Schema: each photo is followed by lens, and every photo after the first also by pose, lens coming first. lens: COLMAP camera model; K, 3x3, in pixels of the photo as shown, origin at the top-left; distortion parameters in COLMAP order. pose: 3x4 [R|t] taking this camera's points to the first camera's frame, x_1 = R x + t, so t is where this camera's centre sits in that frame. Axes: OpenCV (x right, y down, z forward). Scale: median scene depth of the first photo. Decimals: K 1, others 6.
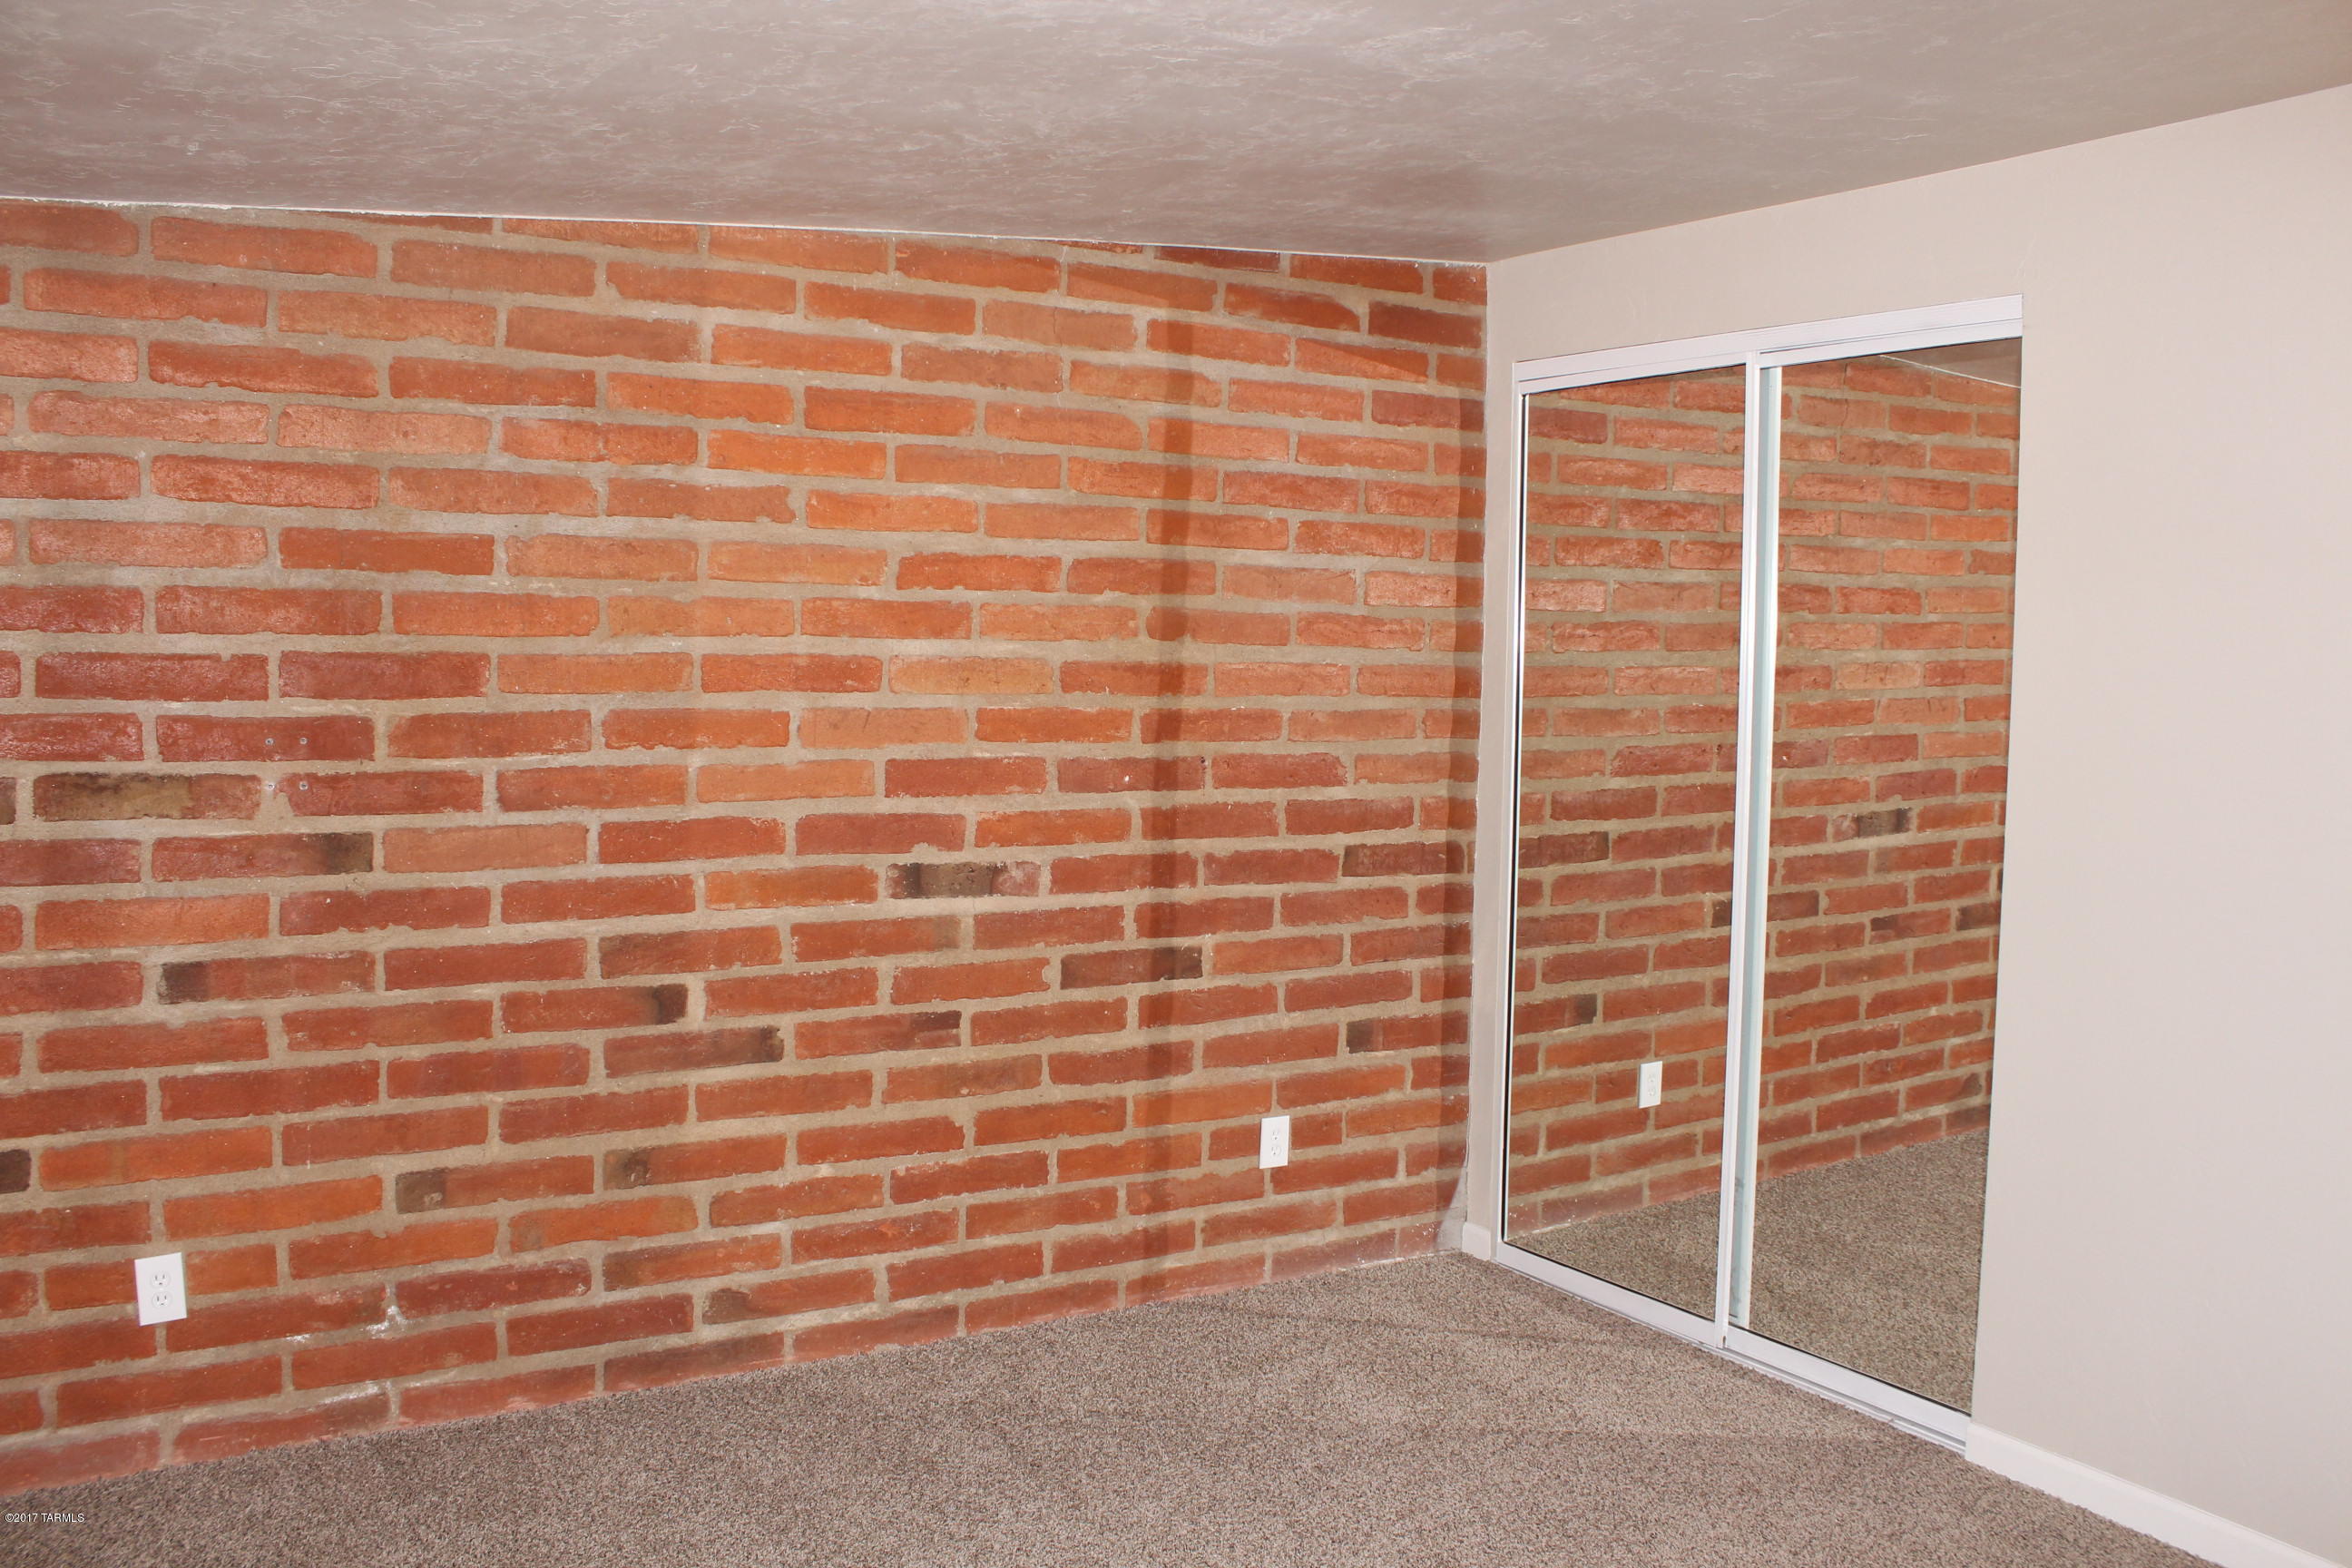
lens RADIAL K [[2007.1, 0, 1166.1], [0, 2007.1, 792.2], [0, 0, 1]] dist [-0.164625, 0.150521]
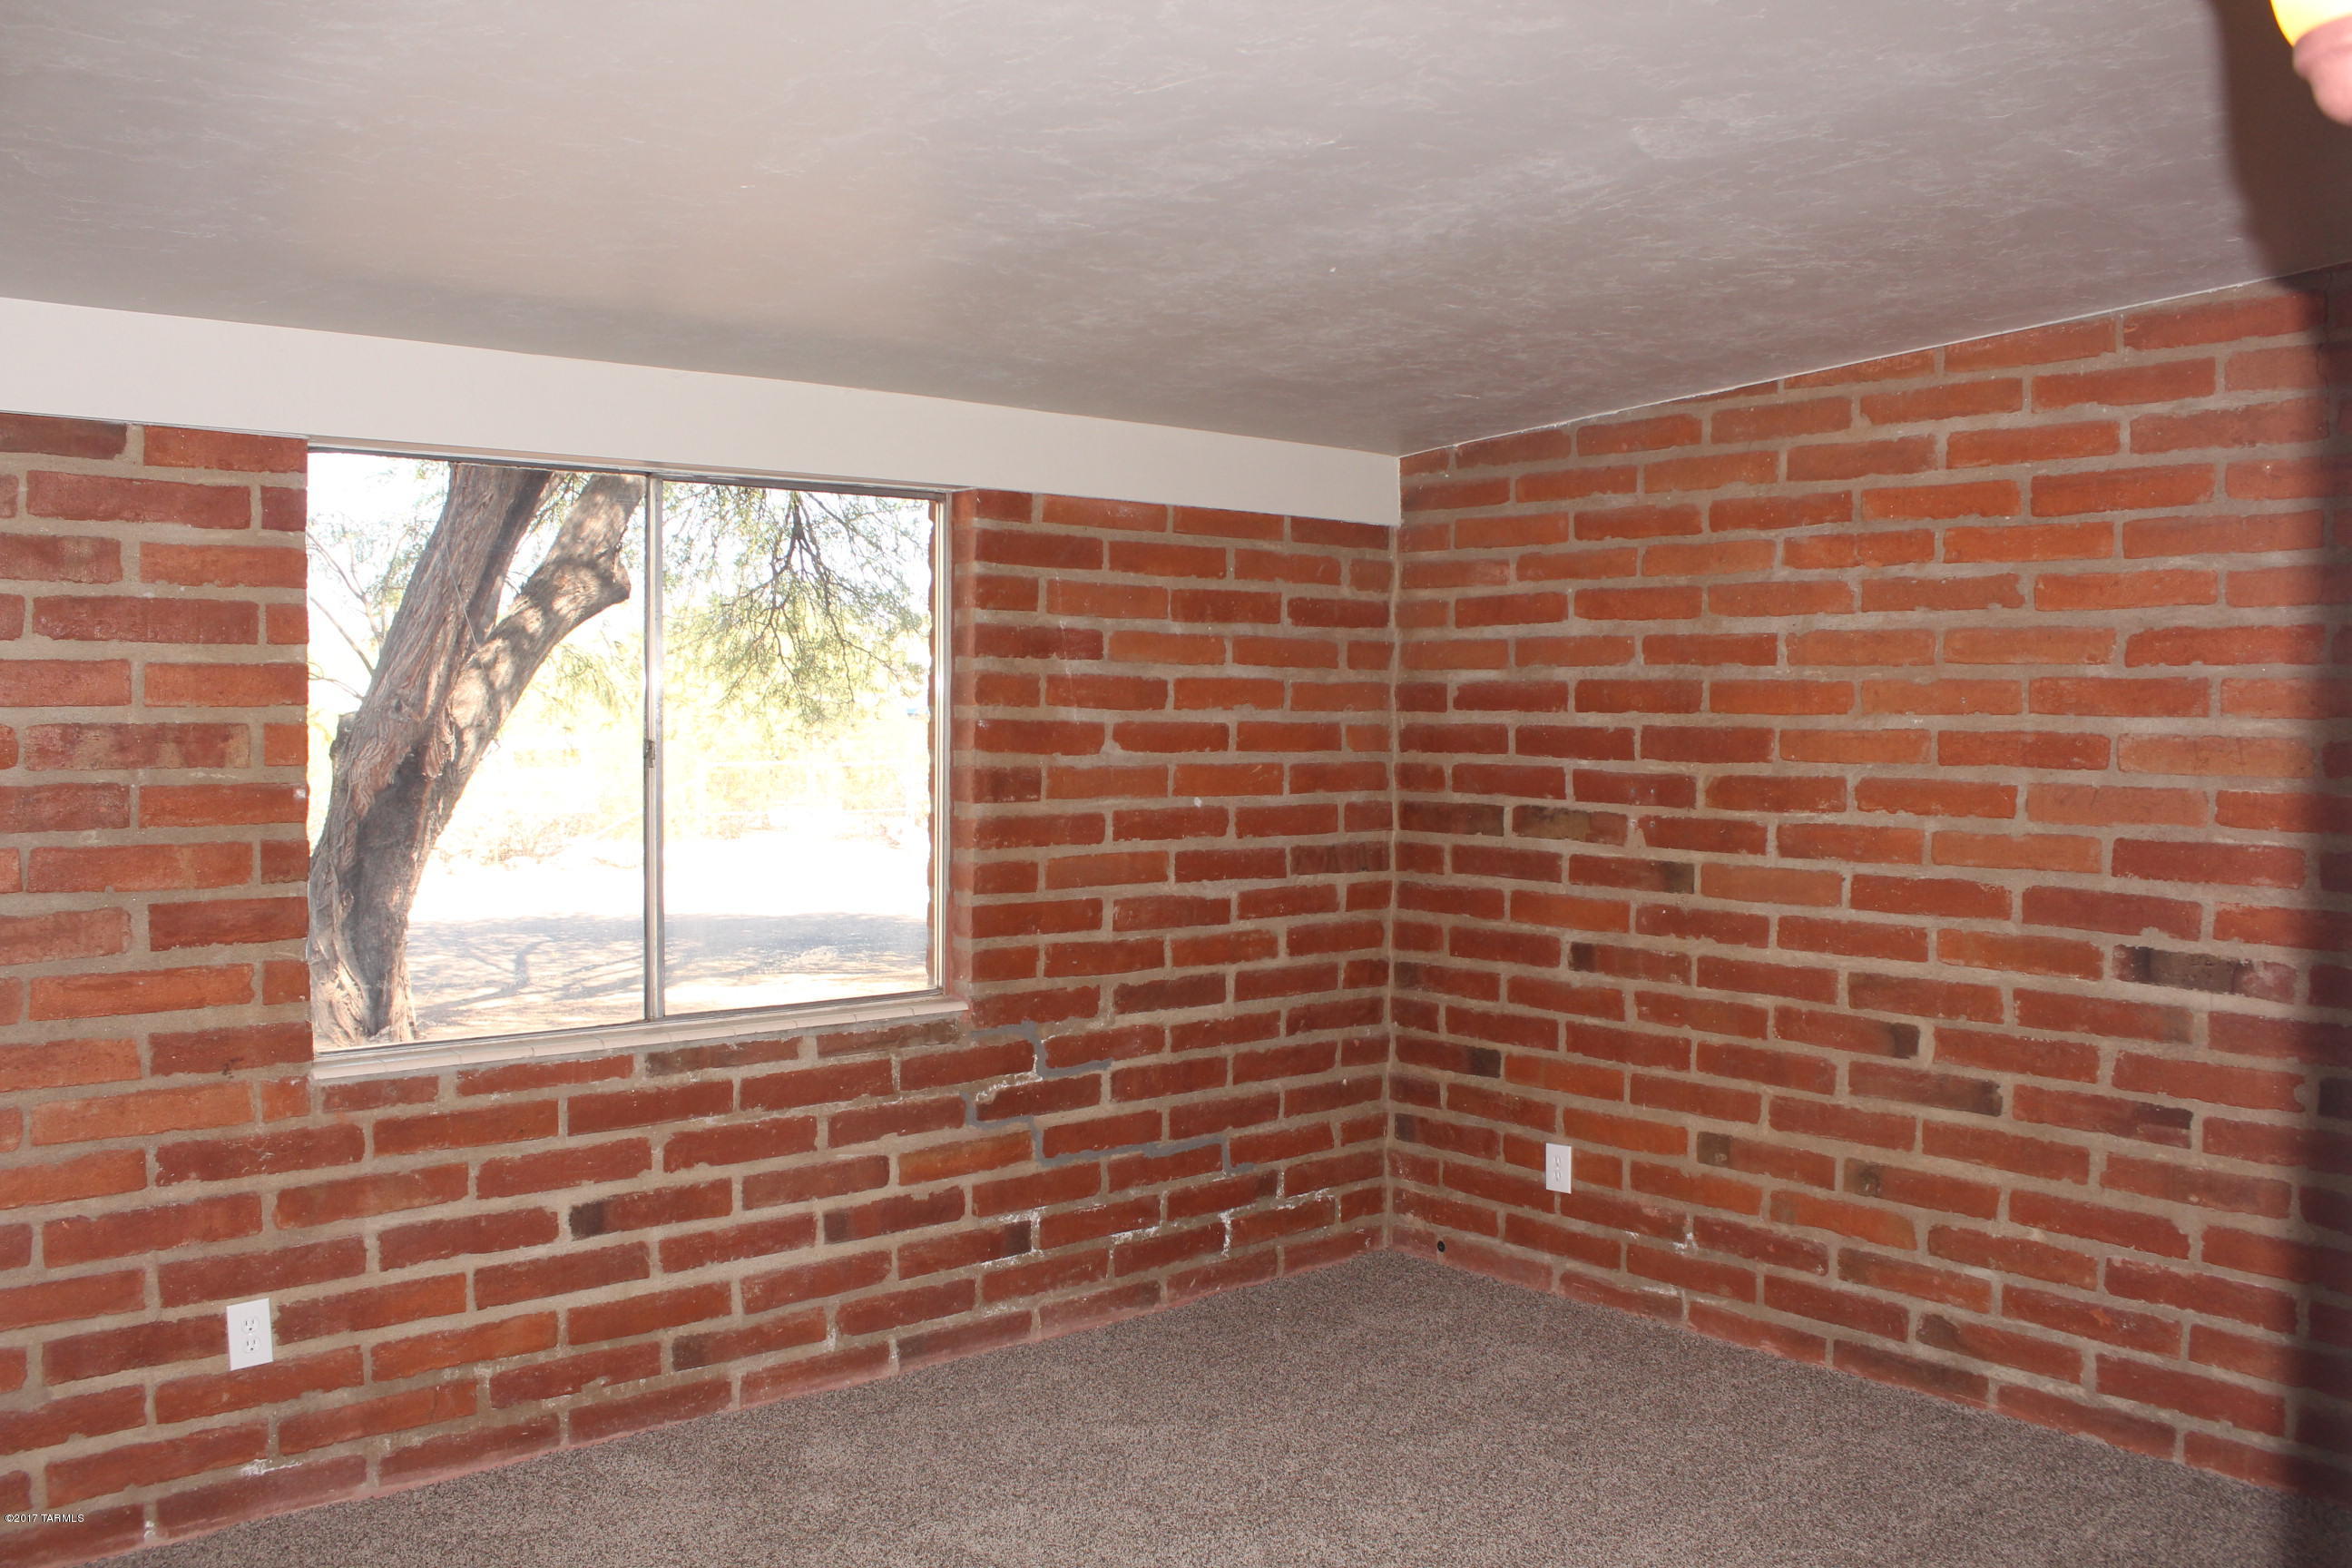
lens RADIAL K [[2007.1, 0, 1166.1], [0, 2007.1, 792.2], [0, 0, 1]] dist [-0.164625, 0.150521]
pose [[0.160076, 0.023353, -0.986828, 0.777986], [-0.081689, 0.996604, 0.010333, -0.011203], [0.983719, 0.078959, 0.161441, 0.399425]]
